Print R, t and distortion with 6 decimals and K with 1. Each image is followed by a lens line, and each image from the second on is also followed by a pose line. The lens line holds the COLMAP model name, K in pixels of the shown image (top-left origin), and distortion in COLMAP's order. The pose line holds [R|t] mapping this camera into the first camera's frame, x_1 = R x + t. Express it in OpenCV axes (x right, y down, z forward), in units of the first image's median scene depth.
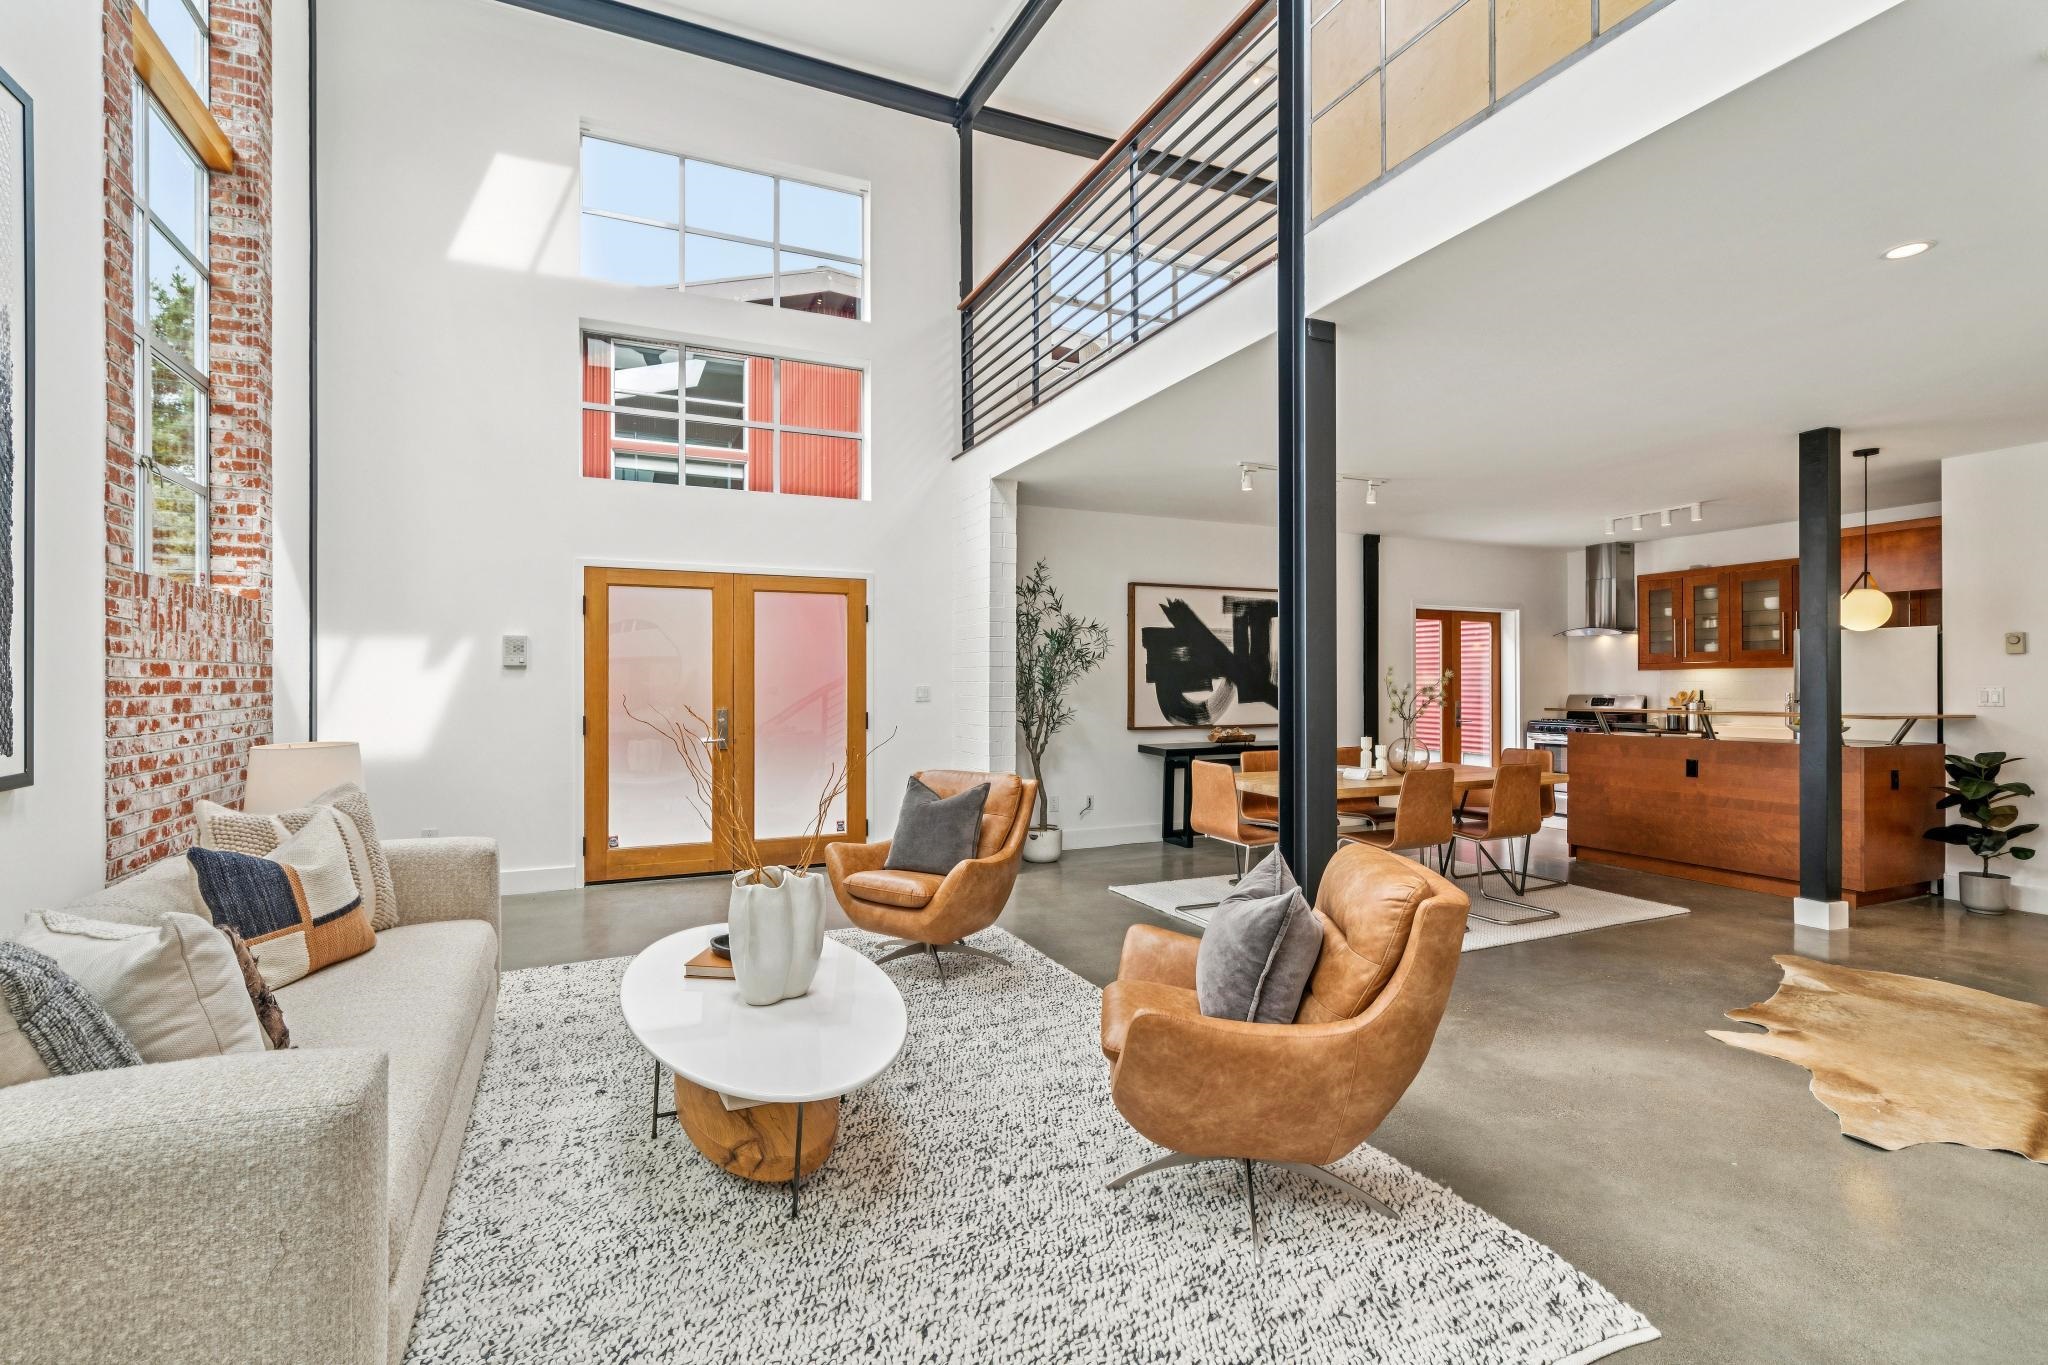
lens RADIAL K [[909.9, 0, 1017.4], [0, 909.9, 687.0], [0, 0, 1]] dist [0.005727, -0.000764]
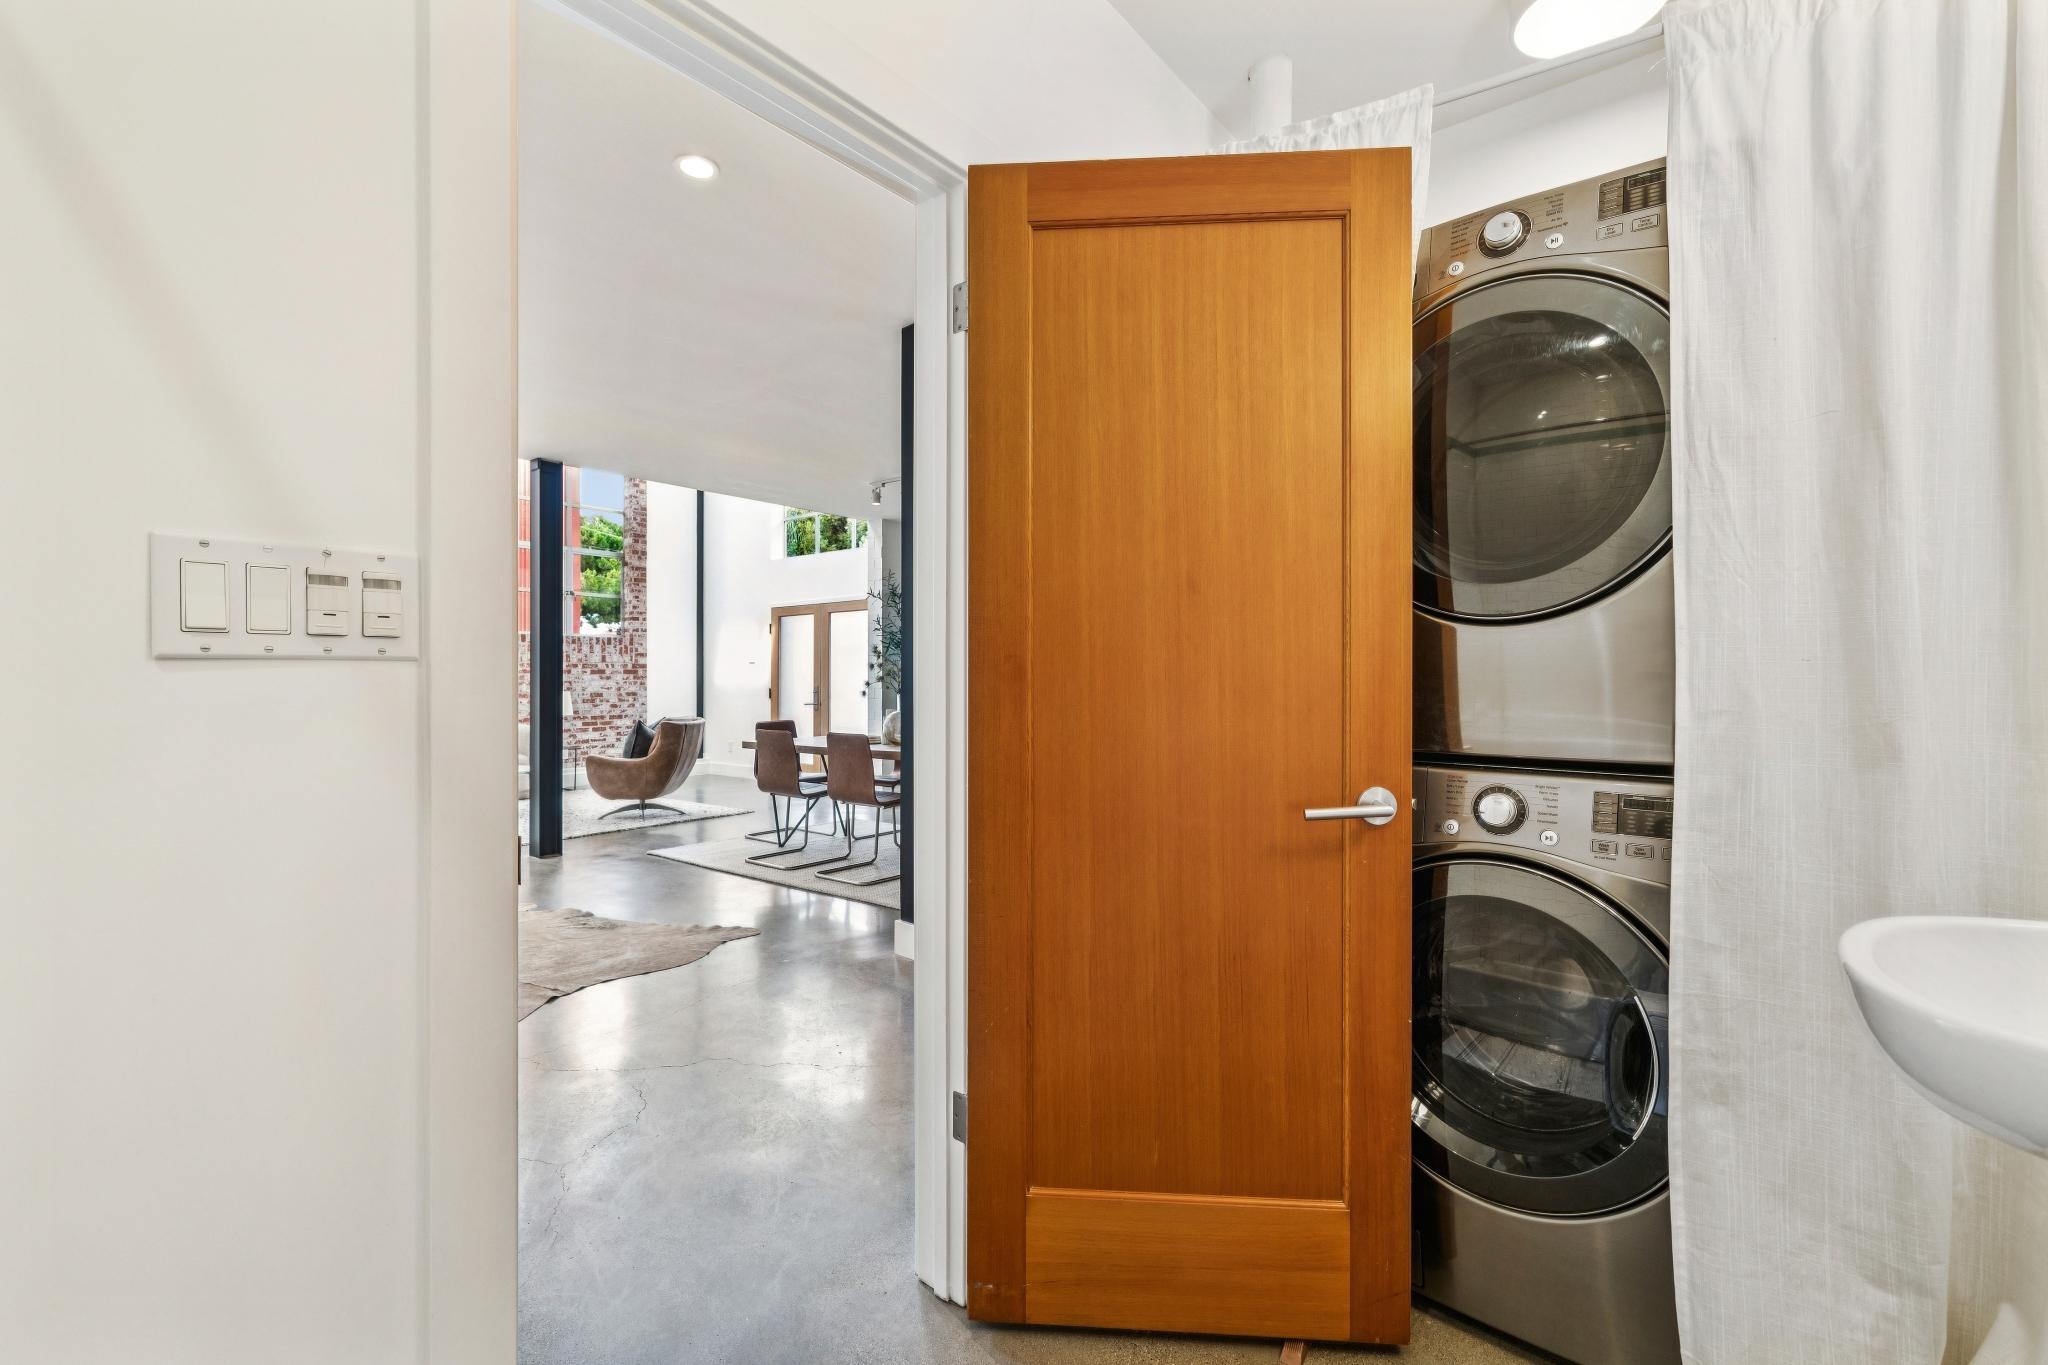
lens RADIAL K [[909.9, 0, 1034.2], [0, 909.9, 682.9], [0, 0, 1]] dist [0.005727, -0.000764]
pose [[0.463256, -0.008787, -0.886181, 1.838362], [0.001951, 0.999959, -0.008895, 0.052136], [0.886222, 0.002392, 0.463254, 0.797722]]
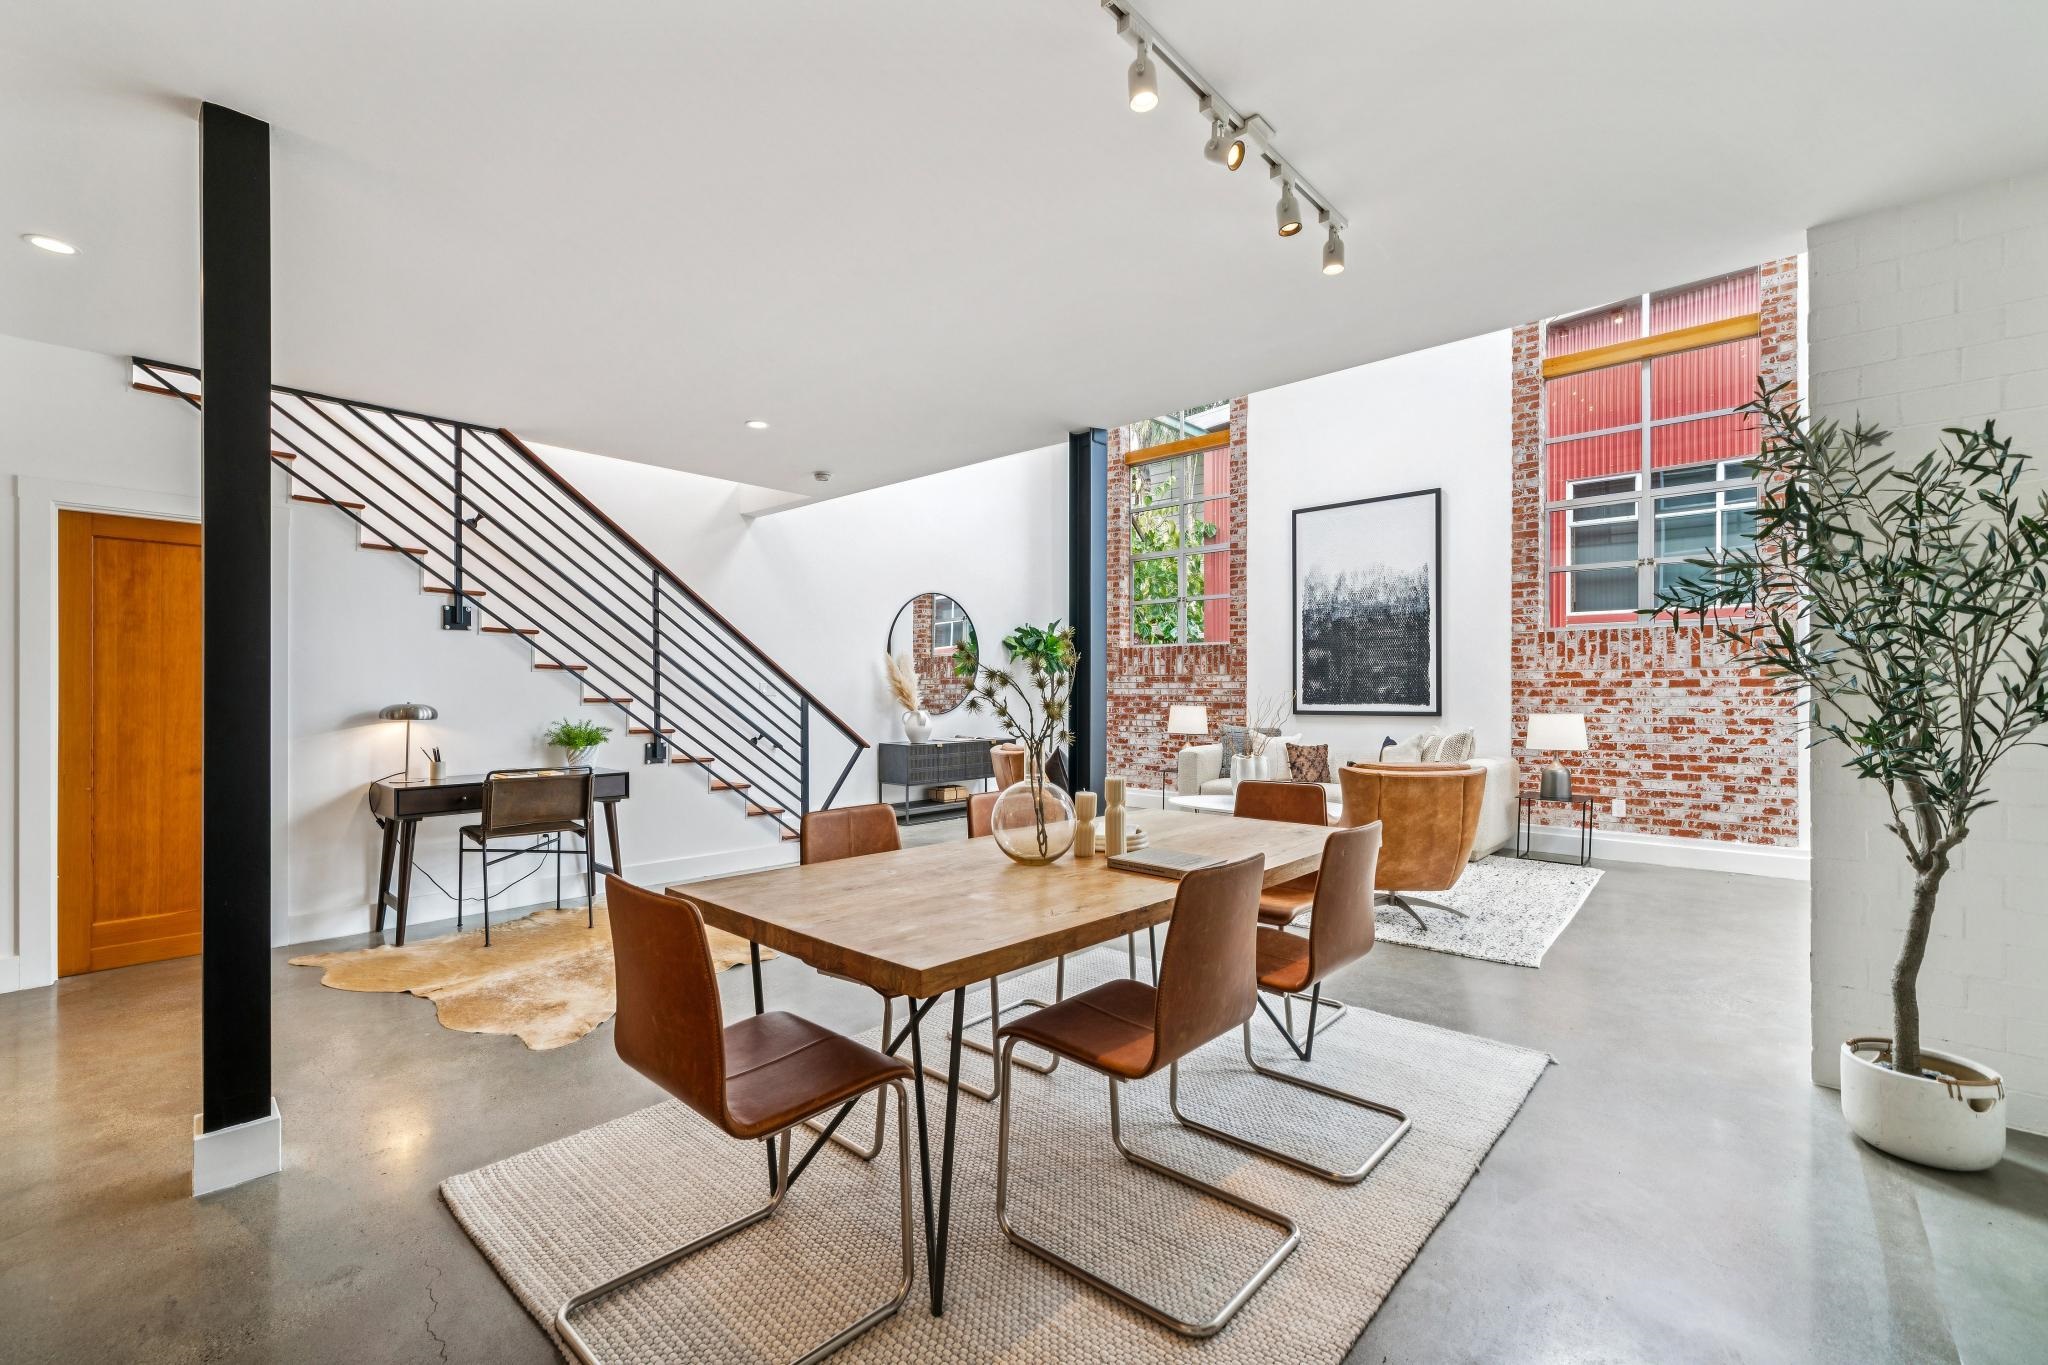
lens RADIAL K [[844.5, 0, 1018.0], [0, 844.5, 690.5], [0, 0, 1]] dist [-0.011134, 0.003947]
pose [[-0.922501, -0.002571, -0.385987, 0.720014], [-0.003746, 0.999990, 0.002291, 0.012473], [0.385978, 0.003559, -0.922501, 1.709575]]
